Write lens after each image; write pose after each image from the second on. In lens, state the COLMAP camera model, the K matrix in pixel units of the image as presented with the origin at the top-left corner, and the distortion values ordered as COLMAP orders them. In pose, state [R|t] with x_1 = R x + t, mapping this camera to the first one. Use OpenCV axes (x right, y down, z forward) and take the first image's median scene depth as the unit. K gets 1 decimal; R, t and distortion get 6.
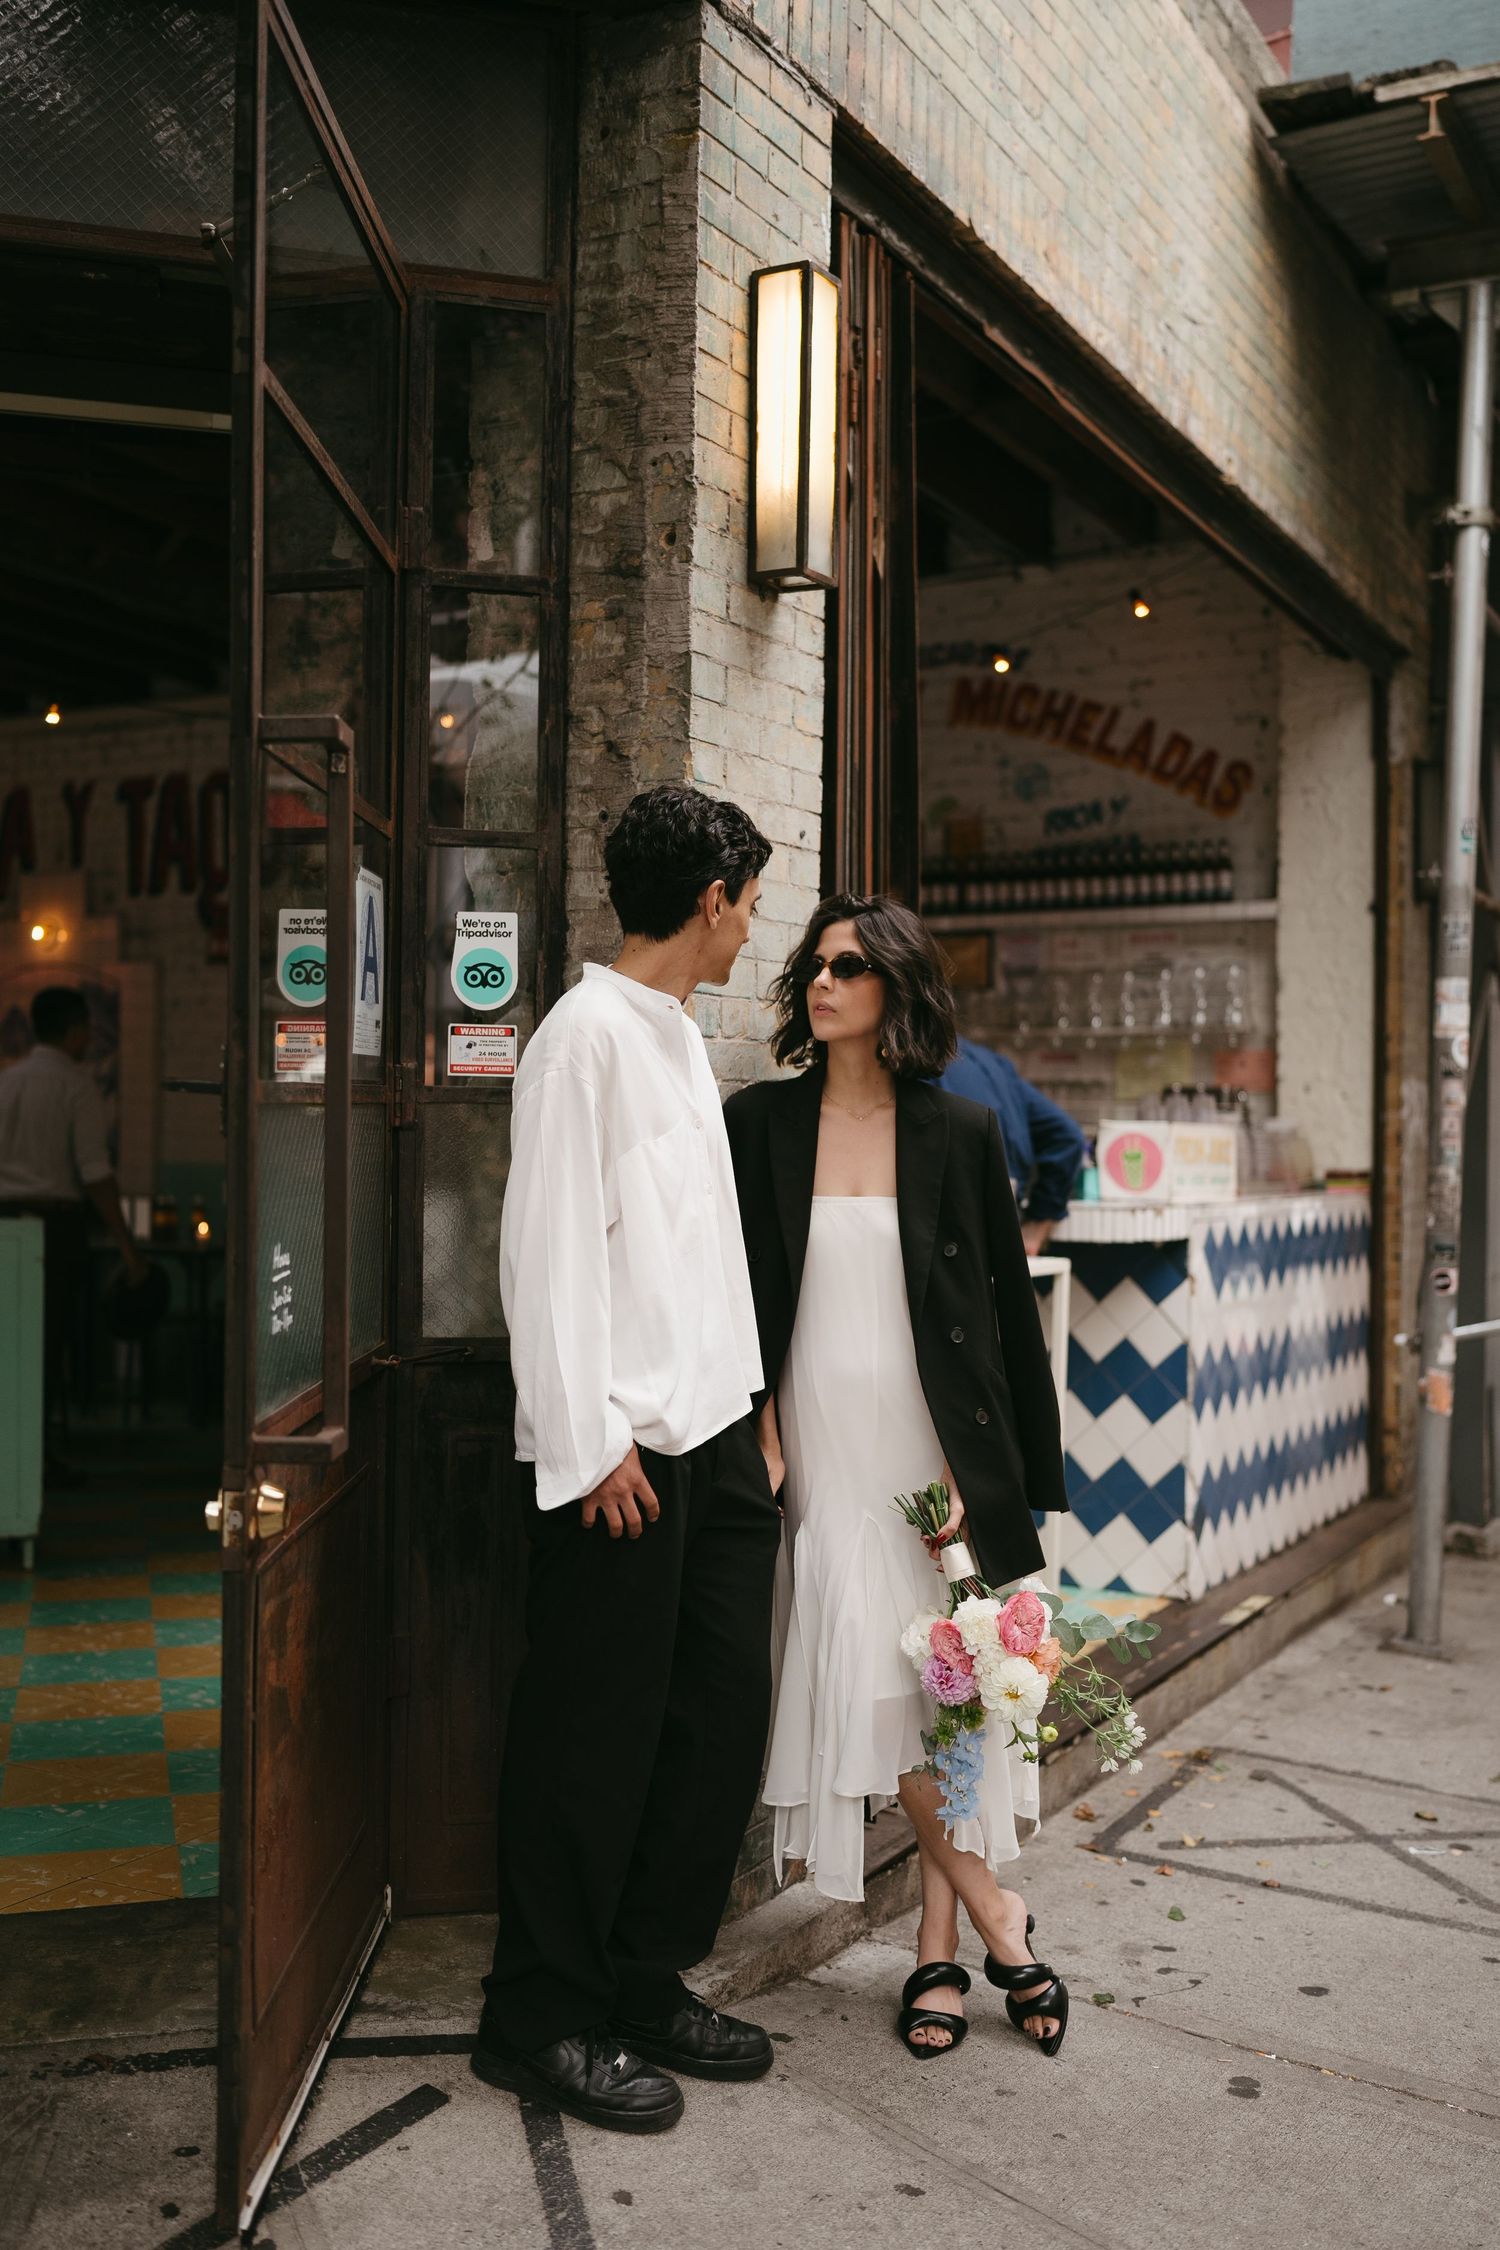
lens RADIAL K [[2068.0, 0, 708.1], [0, 2068.0, 1124.7], [0, 0, 1]] dist [-0.004754, 0.000960]
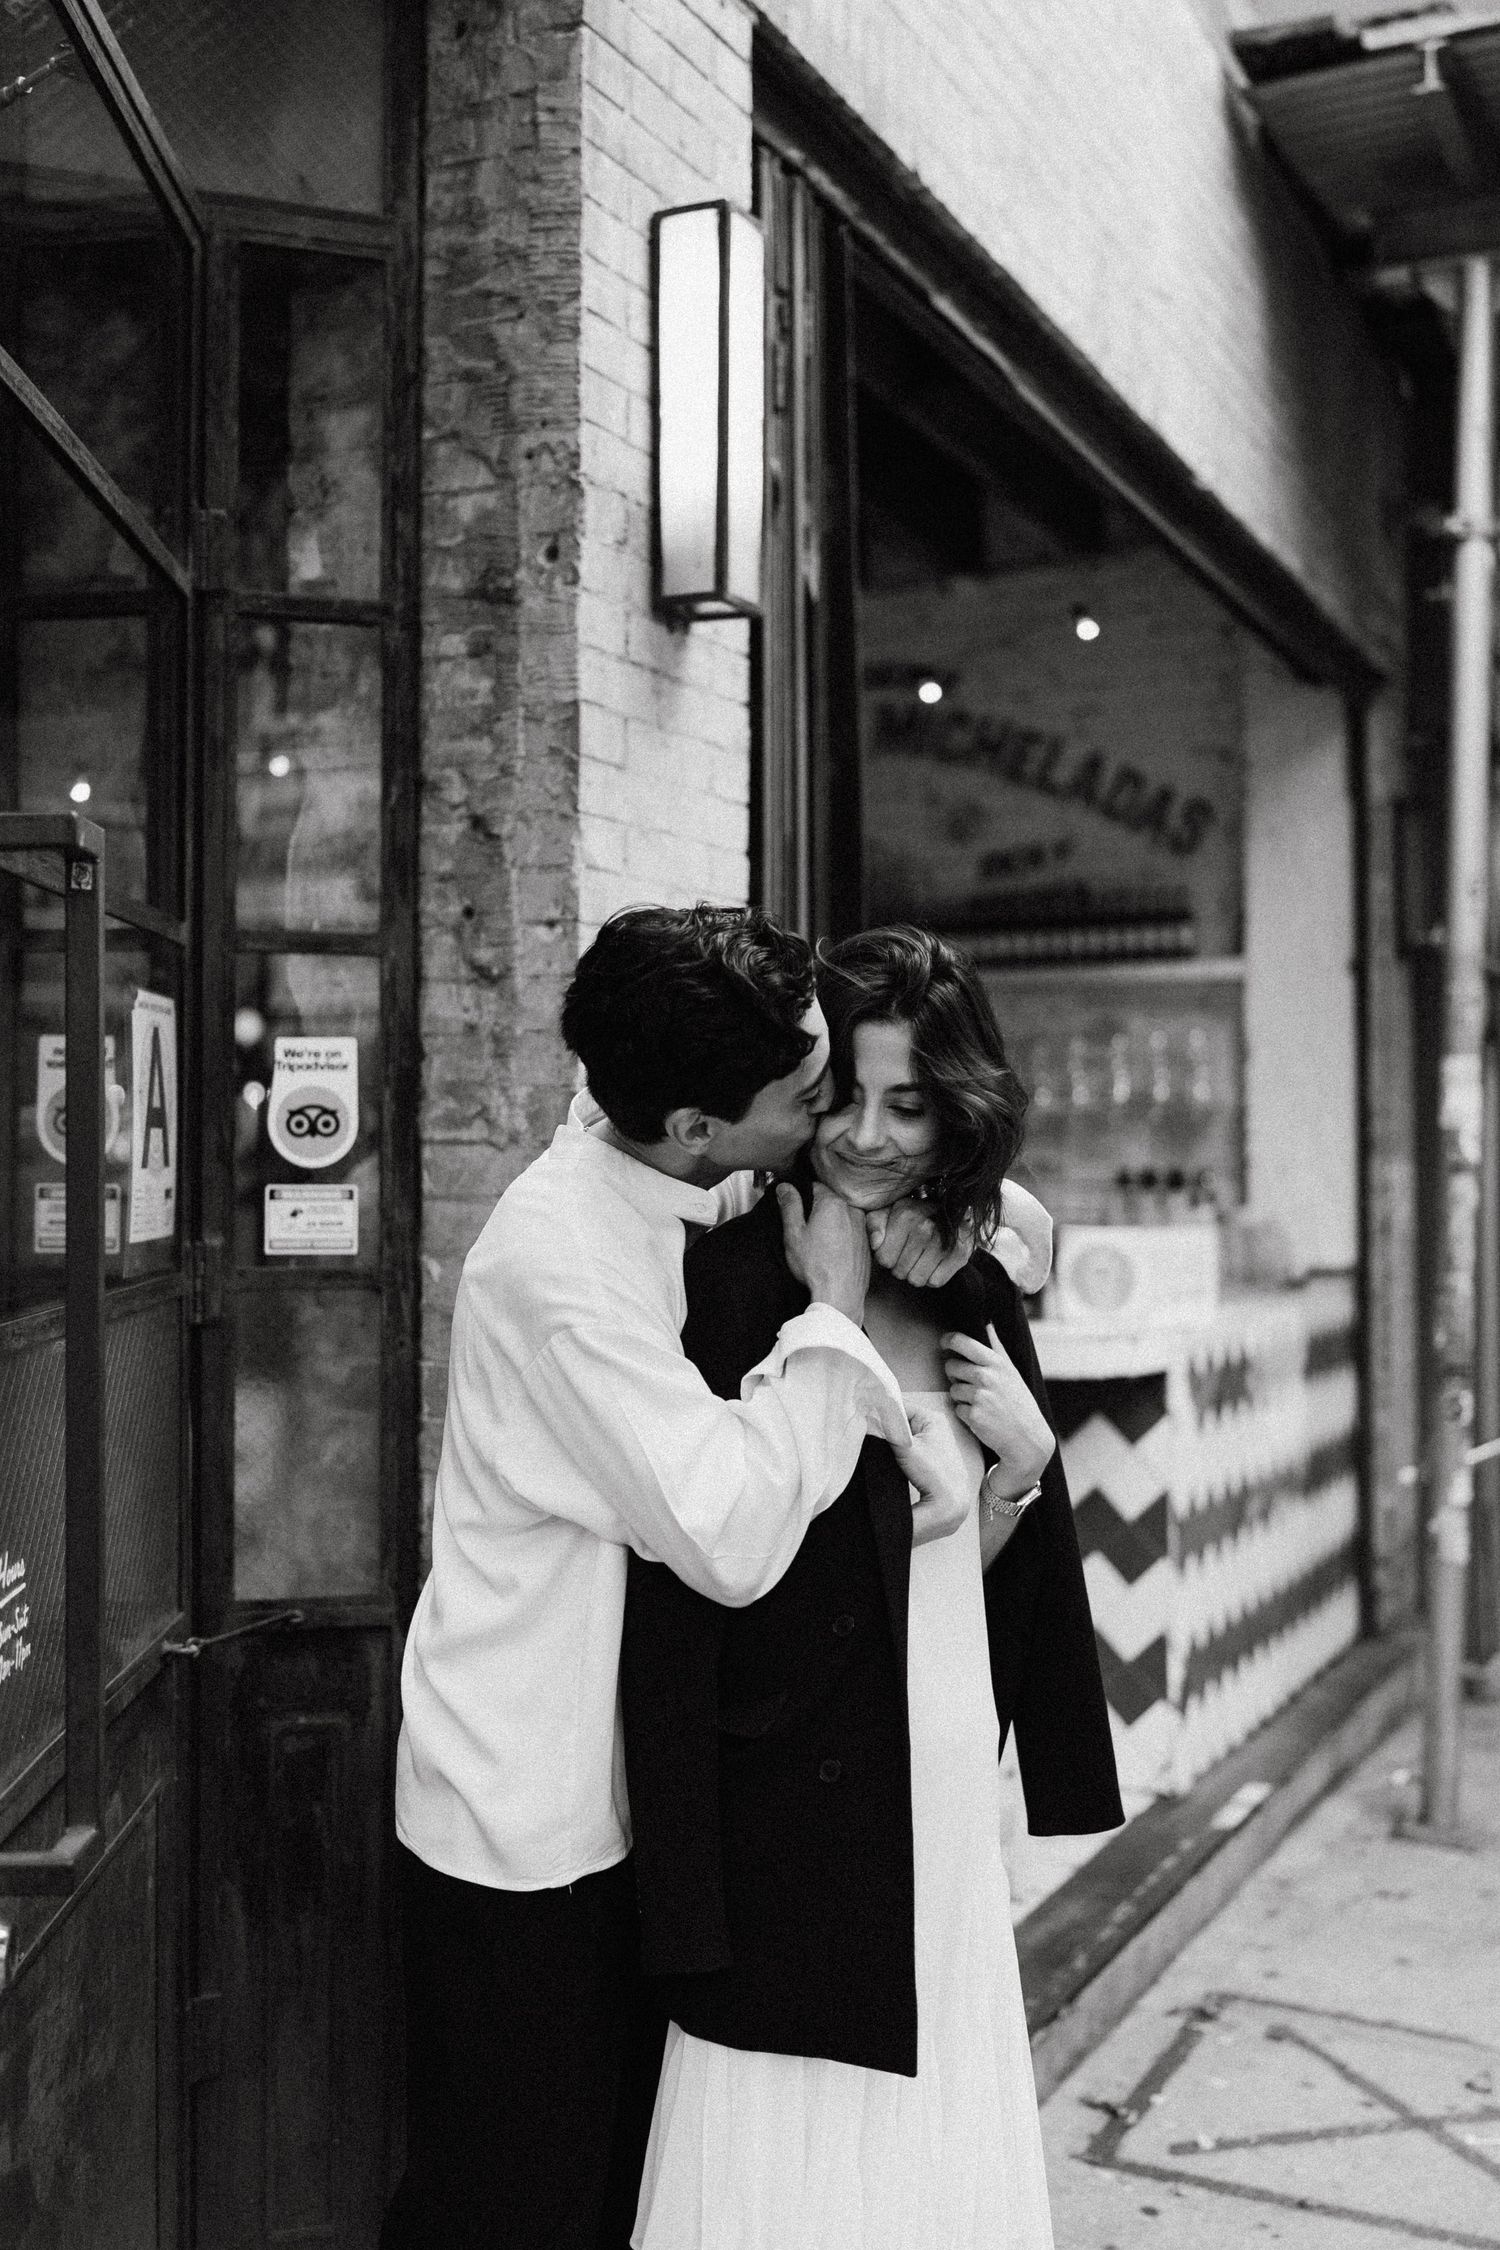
lens RADIAL K [[2177.9, 0, 750.0], [0, 2177.9, 1125.0], [0, 0, 1]] dist [-0.004674, 0.005814]
pose [[0.997378, -0.010927, 0.071544, -0.003726], [0.011819, 0.999858, -0.012050, -0.045640], [-0.071402, 0.012864, 0.997365, 0.143369]]
